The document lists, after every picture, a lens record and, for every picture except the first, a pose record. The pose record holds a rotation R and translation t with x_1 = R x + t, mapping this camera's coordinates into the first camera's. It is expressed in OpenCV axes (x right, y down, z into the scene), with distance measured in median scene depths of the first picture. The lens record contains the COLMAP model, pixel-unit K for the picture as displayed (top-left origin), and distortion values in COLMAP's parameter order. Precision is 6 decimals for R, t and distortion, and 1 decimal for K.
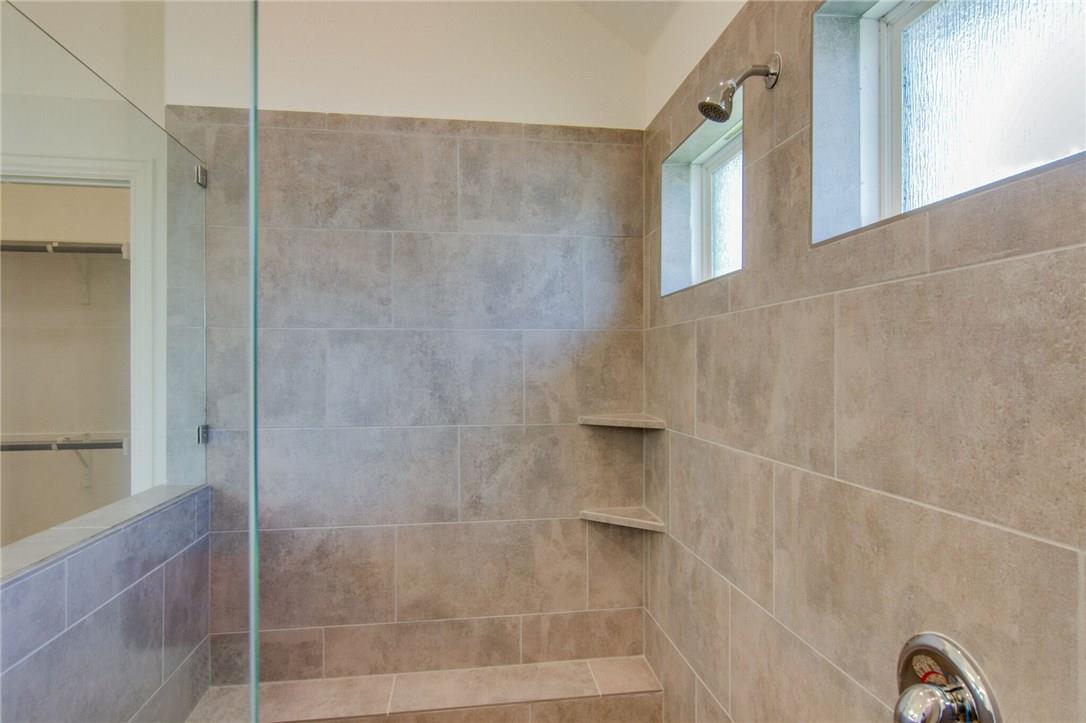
lens RADIAL K [[629.6, 0, 544.9], [0, 629.6, 367.2], [0, 0, 1]] dist [0.006325, -0.004188]
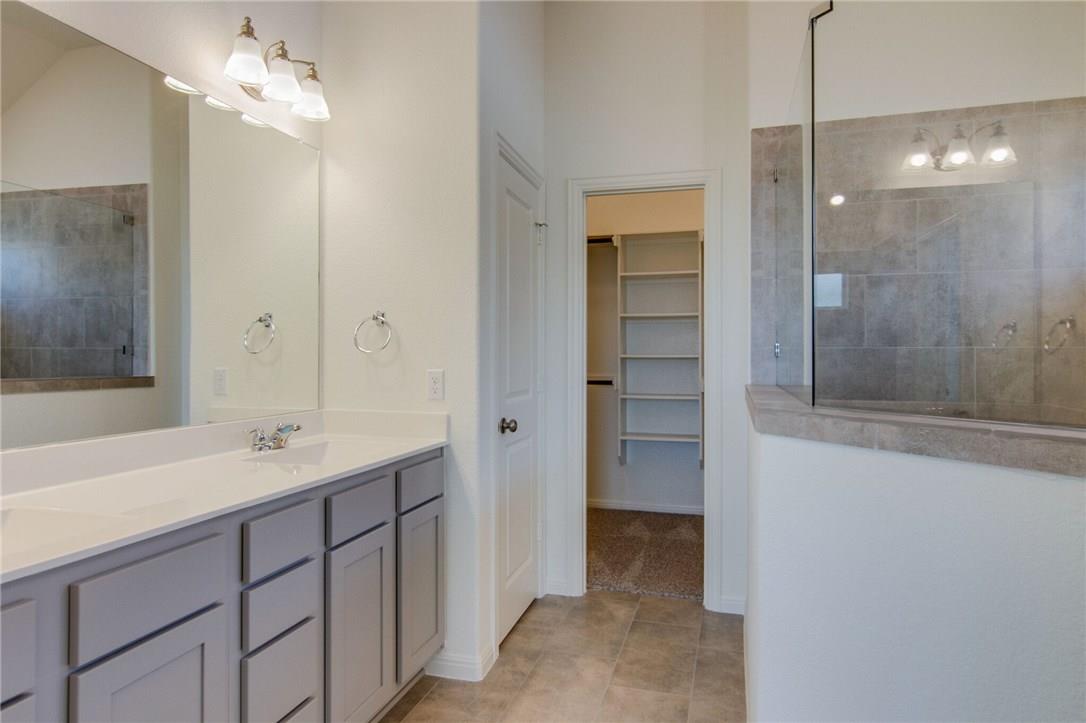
lens RADIAL K [[629.6, 0, 546.1], [0, 629.6, 355.1], [0, 0, 1]] dist [0.006325, -0.004188]
pose [[0.910752, 0.003133, -0.412943, -0.404894], [-0.003672, 0.999993, -0.000512, 0.114154], [0.412938, 0.001983, 0.910757, -0.524685]]
